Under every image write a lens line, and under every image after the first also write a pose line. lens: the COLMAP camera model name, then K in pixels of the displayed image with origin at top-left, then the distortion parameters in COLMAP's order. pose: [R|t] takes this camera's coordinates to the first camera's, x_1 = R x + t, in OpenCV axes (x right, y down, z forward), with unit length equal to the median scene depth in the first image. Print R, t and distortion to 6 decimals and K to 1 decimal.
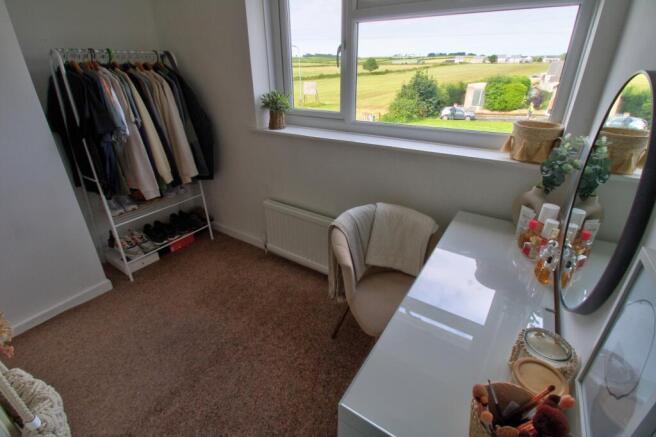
lens RADIAL K [[305.6, 0, 322.3], [0, 305.6, 215.8], [0, 0, 1]] dist [0.001789, -0.016824]
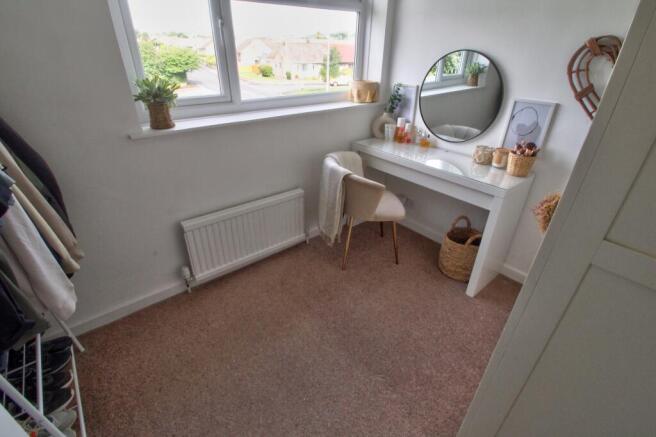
lens RADIAL K [[305.6, 0, 322.3], [0, 305.6, 215.8], [0, 0, 1]] dist [0.001789, -0.016824]
pose [[0.274395, -0.444772, 0.852576, -0.831573], [0.402383, 0.858360, 0.318286, -0.193555], [-0.873382, 0.255726, 0.414499, 0.431812]]
